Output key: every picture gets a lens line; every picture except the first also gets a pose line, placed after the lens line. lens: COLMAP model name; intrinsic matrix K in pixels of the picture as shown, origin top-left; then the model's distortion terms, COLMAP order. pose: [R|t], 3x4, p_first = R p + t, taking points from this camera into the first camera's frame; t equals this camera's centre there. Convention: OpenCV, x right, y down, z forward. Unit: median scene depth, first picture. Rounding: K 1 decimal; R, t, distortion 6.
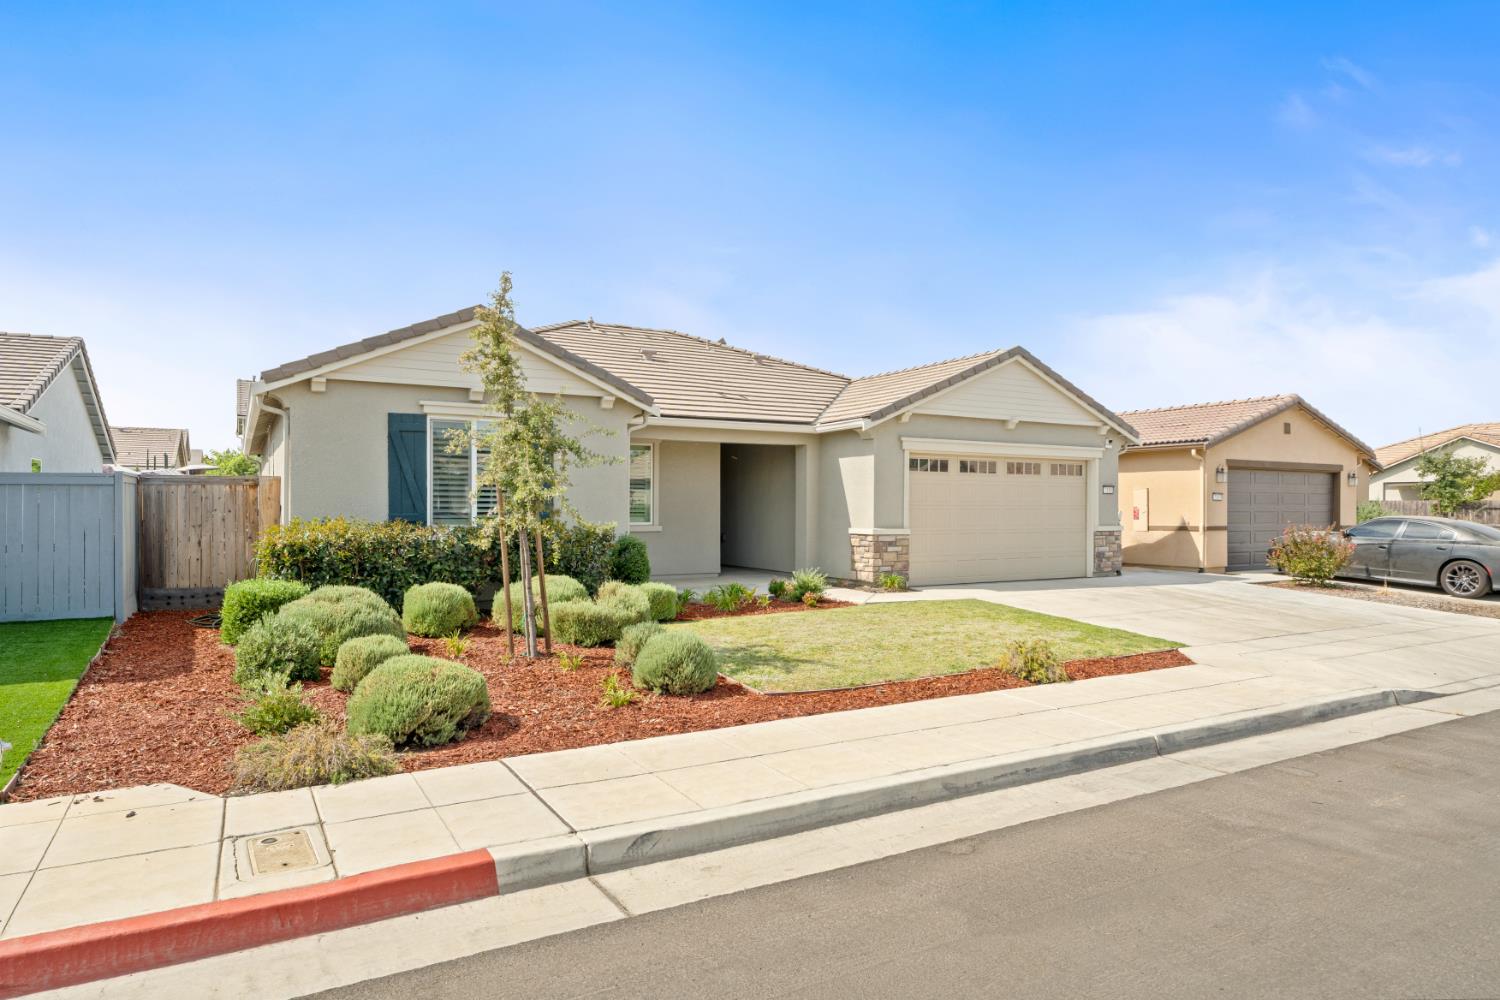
lens RADIAL K [[901.2, 0, 751.0], [0, 901.2, 494.9], [0, 0, 1]] dist [0.008531, -0.001473]
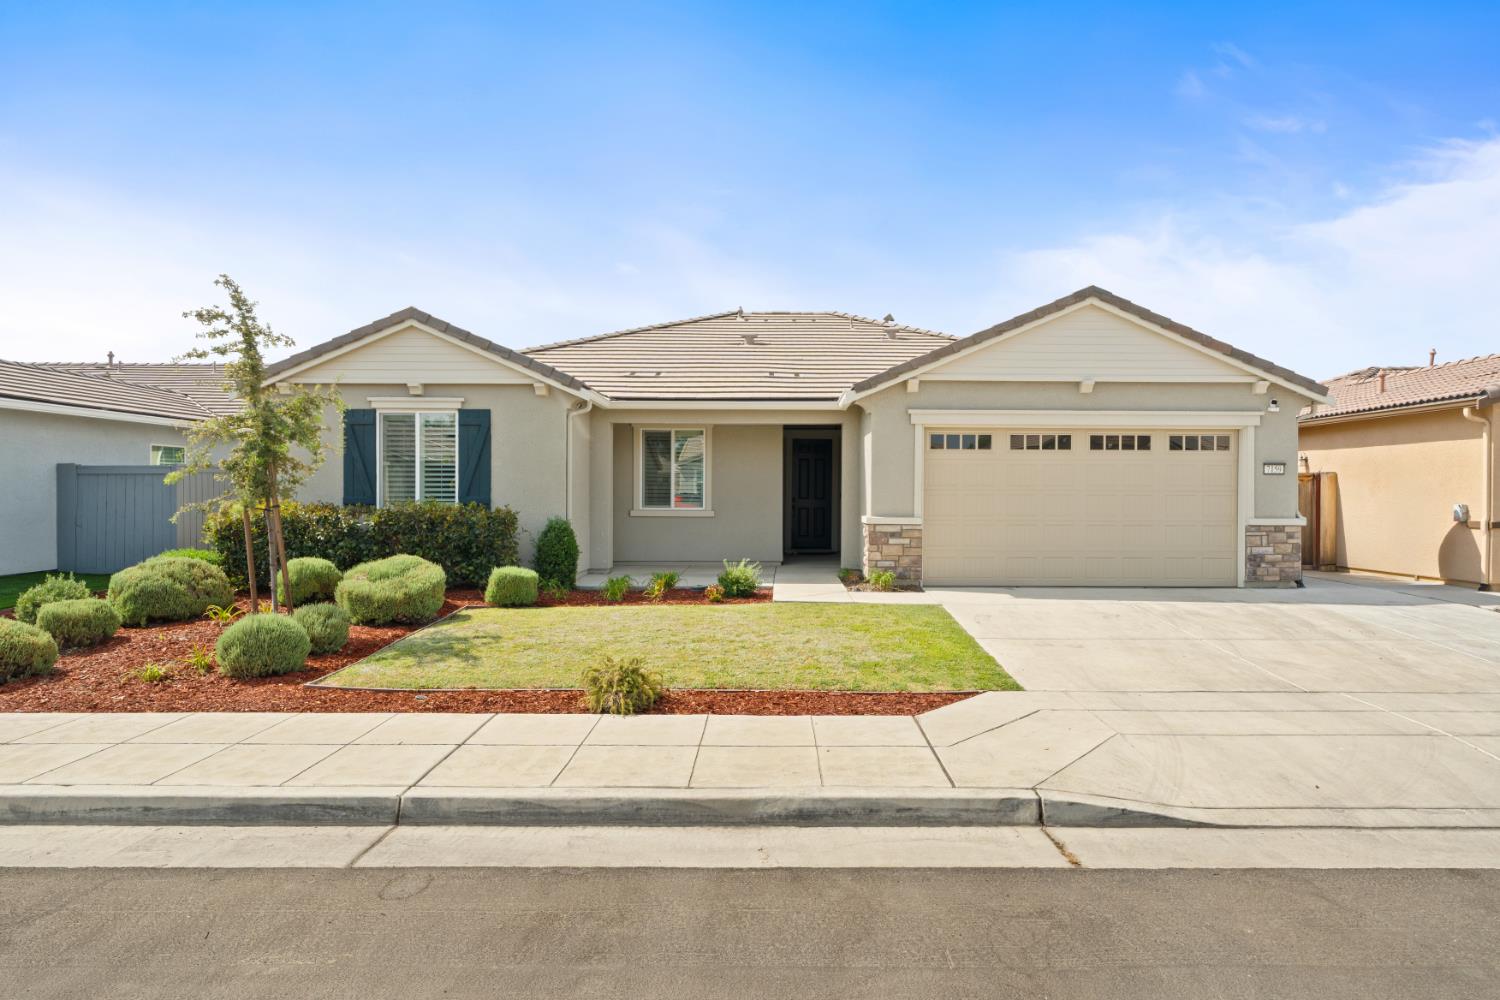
lens RADIAL K [[848.5, 0, 785.4], [0, 848.5, 509.6], [0, 0, 1]] dist [-0.001522, 0.001040]
pose [[0.868661, 0.010308, -0.495300, 0.451551], [0.004826, 0.999560, 0.029267, 0.005891], [0.495384, -0.027813, 0.868229, 0.239851]]
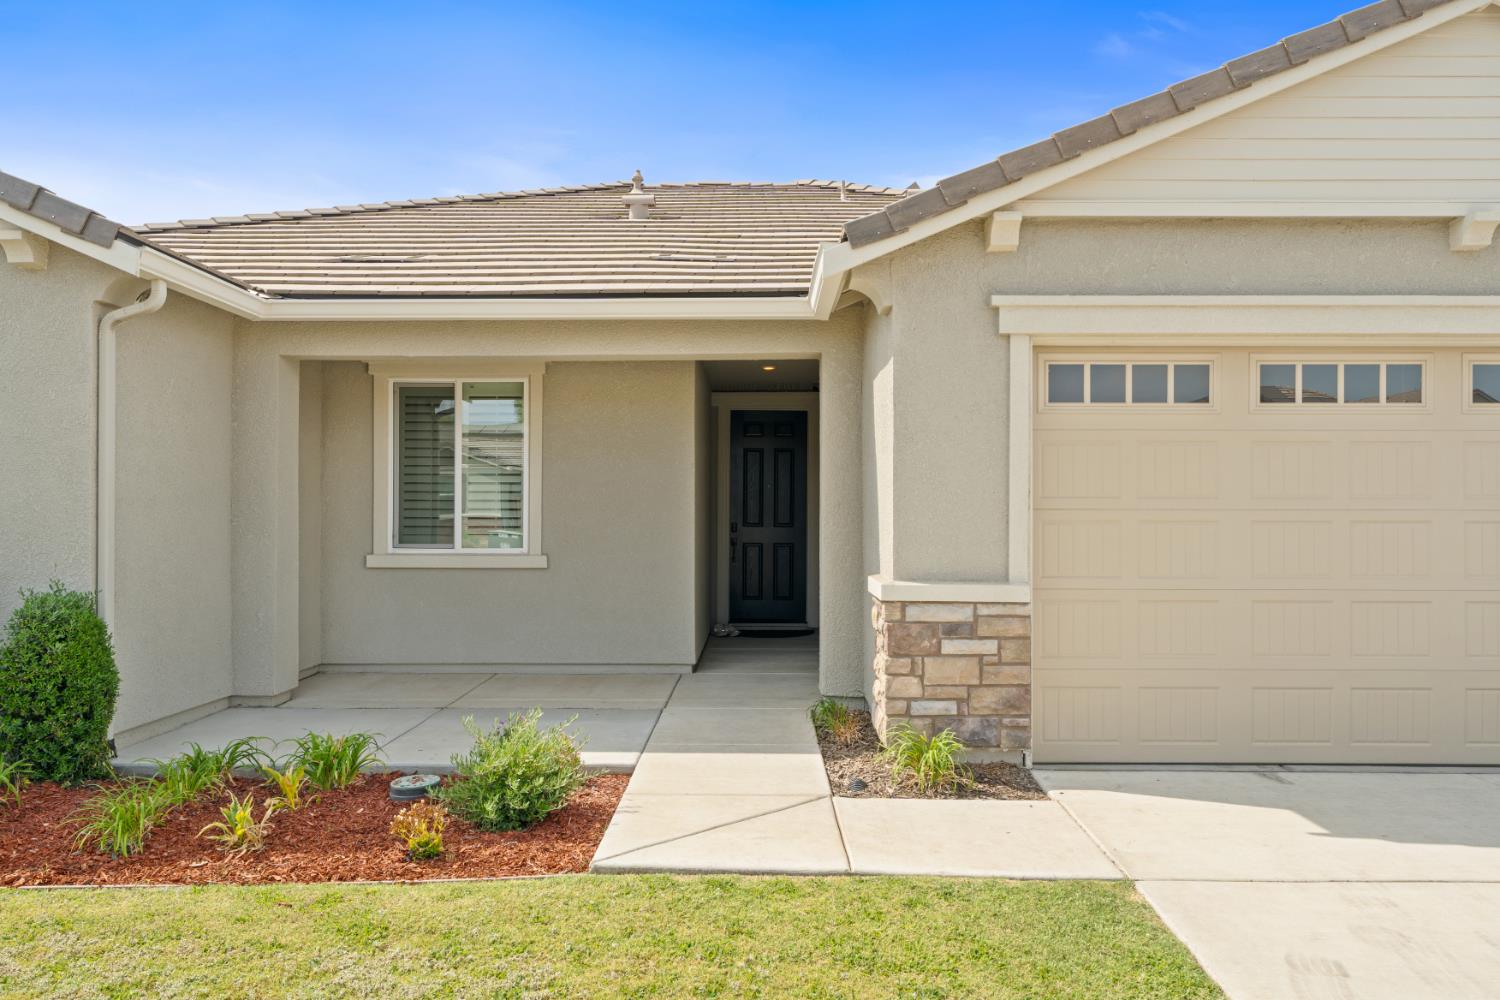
lens RADIAL K [[1052.4, 0, 745.9], [0, 1052.4, 508.6], [0, 0, 1]] dist [0.000325, 0.001257]
pose [[0.858524, -0.003196, -0.512764, 0.275040], [0.008365, 0.999935, 0.007773, 0.007178], [0.512706, -0.010963, 0.858494, 0.620823]]
